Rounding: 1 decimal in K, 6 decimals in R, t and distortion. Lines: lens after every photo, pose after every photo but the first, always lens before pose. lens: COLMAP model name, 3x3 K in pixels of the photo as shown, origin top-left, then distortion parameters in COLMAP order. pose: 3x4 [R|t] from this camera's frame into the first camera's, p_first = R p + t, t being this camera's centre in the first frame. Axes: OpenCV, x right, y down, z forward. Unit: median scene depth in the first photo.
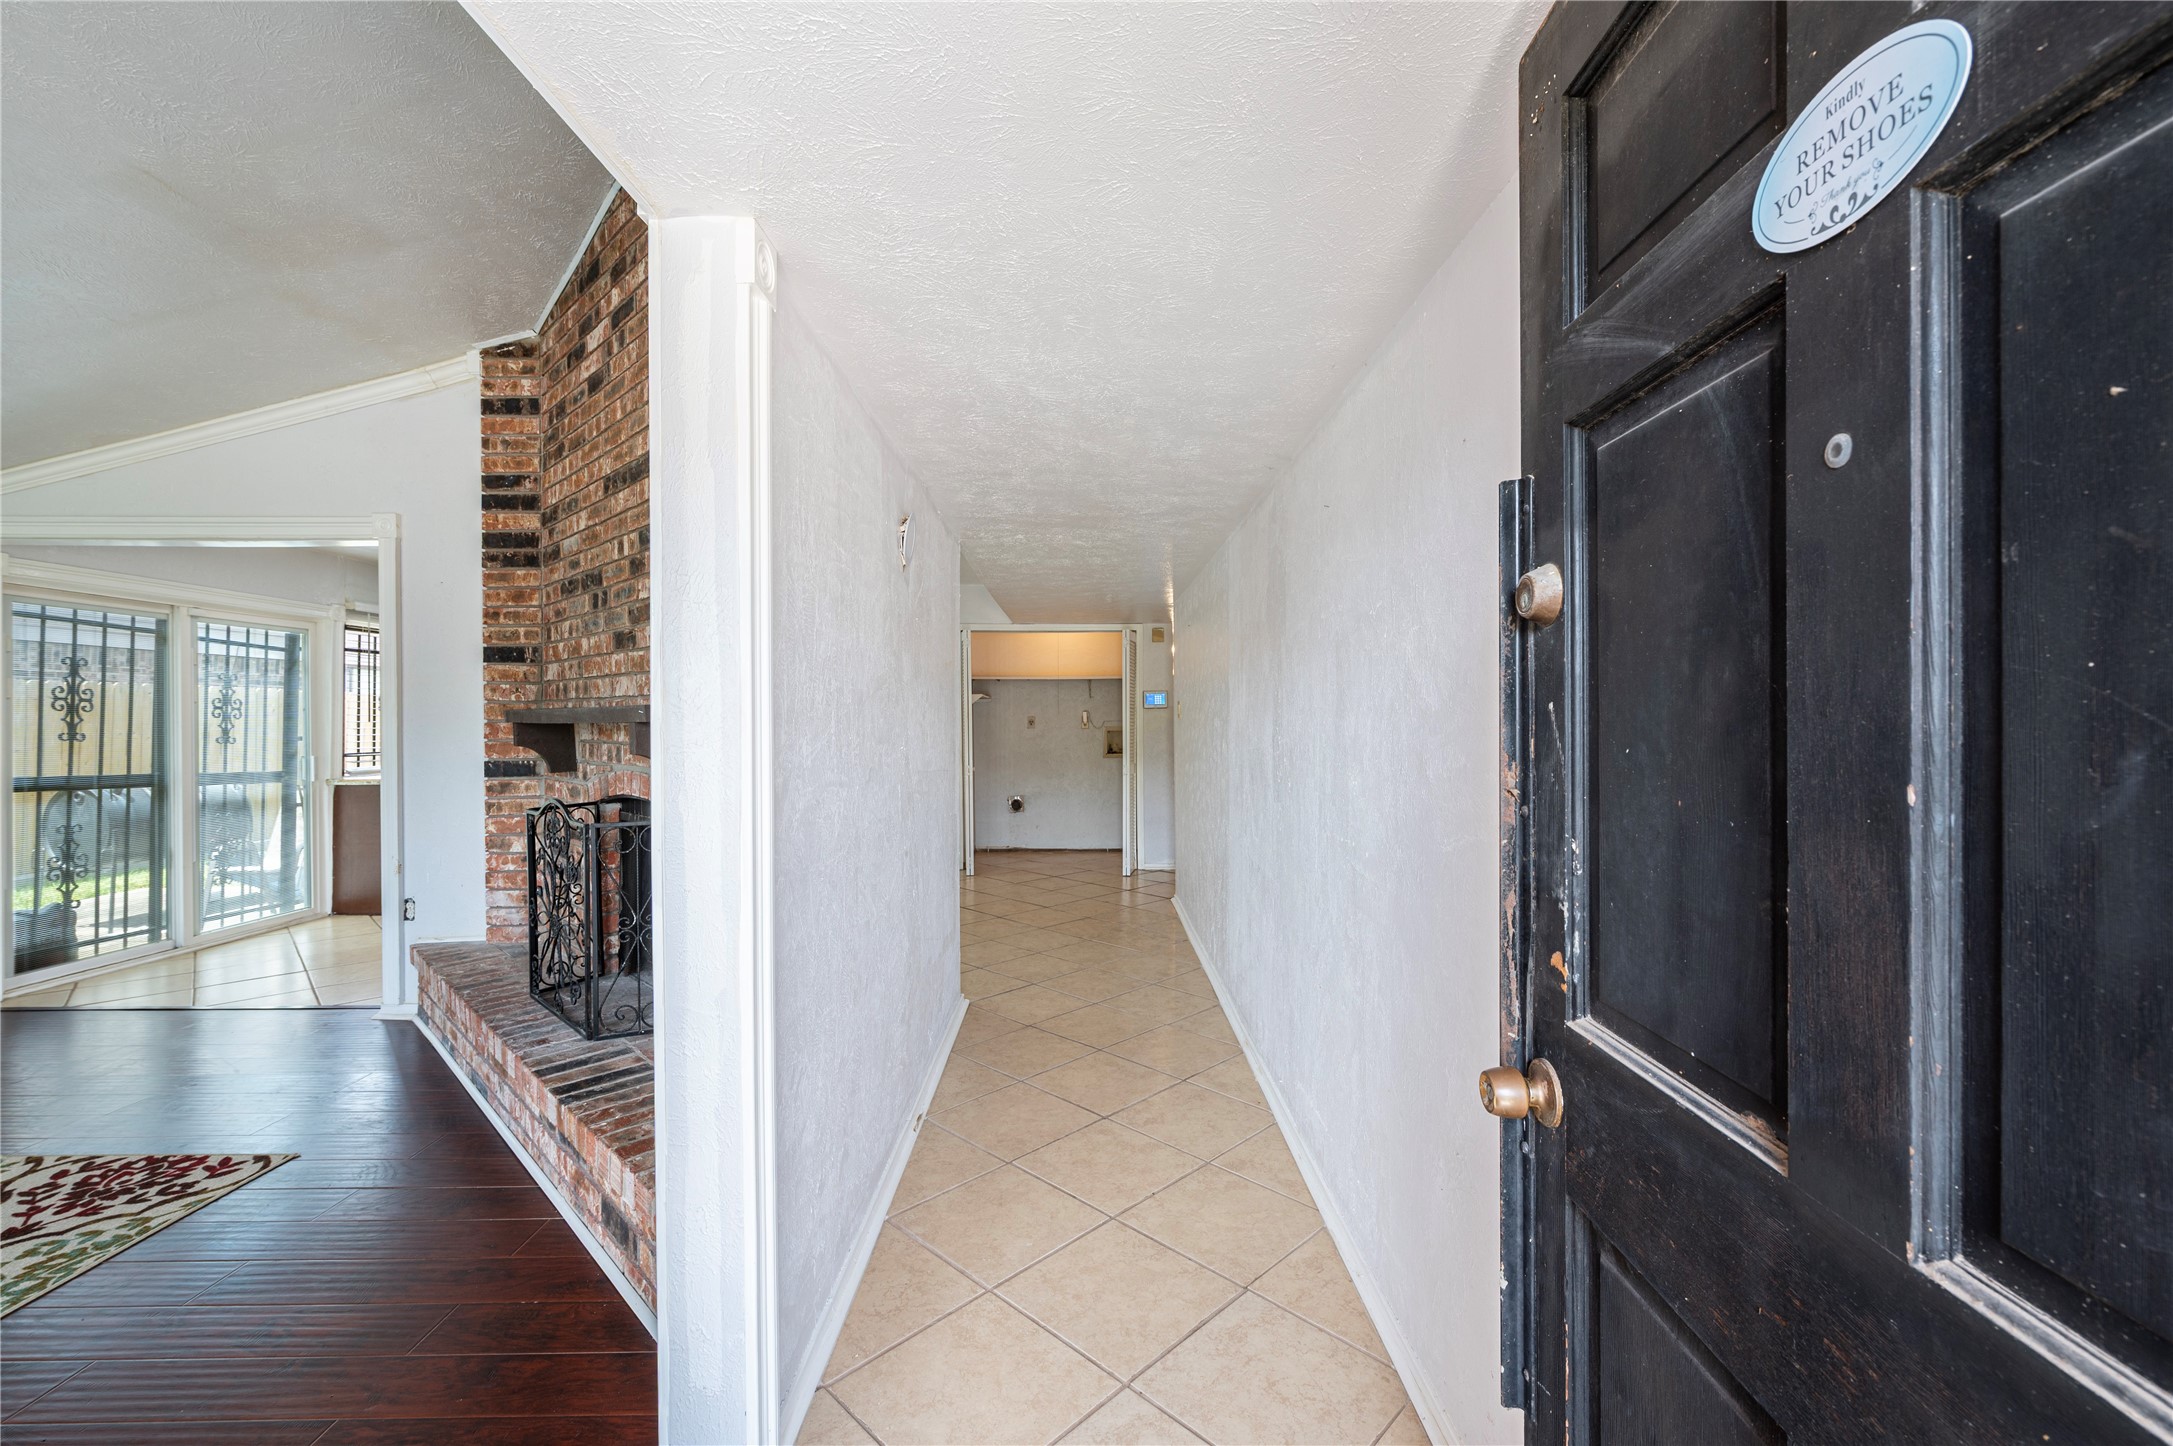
lens RADIAL K [[909.3, 0, 1081.0], [0, 909.3, 718.4], [0, 0, 1]] dist [0.000212, 0.000109]
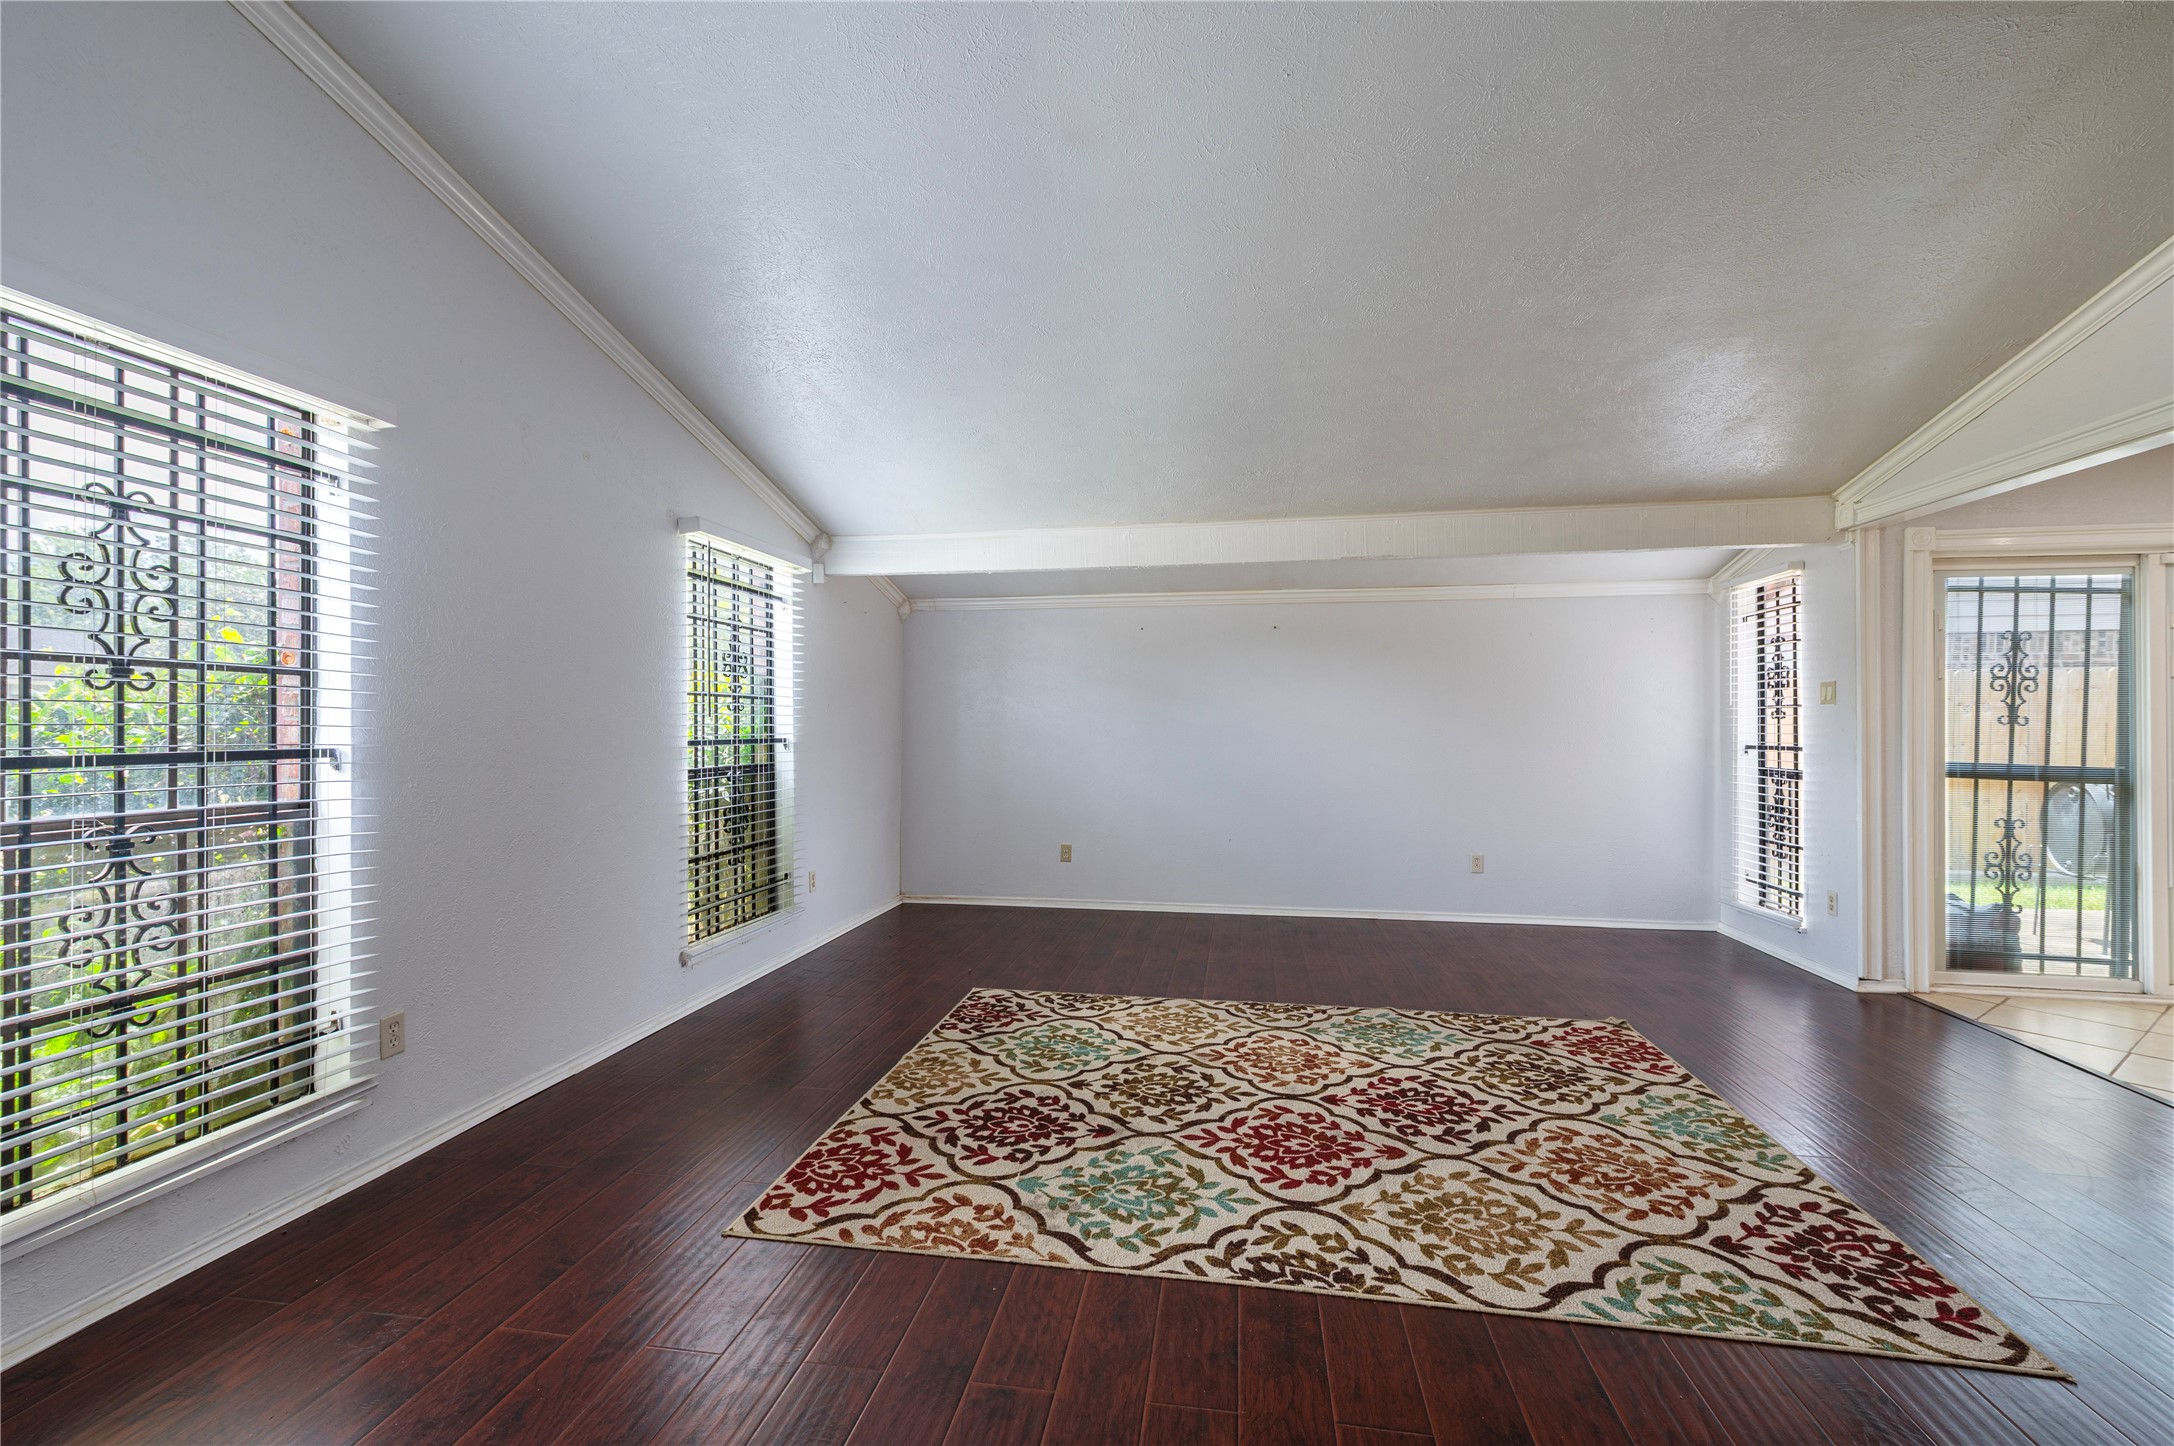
lens RADIAL K [[909.7, 0, 1081.5], [0, 909.7, 718.4], [0, 0, 1]] dist [0.000212, 0.000109]
pose [[-0.164385, -0.001092, -0.986396, -0.088492], [-0.001393, 0.999999, -0.000875, 0.022076], [0.986395, 0.001230, -0.164386, 0.267878]]
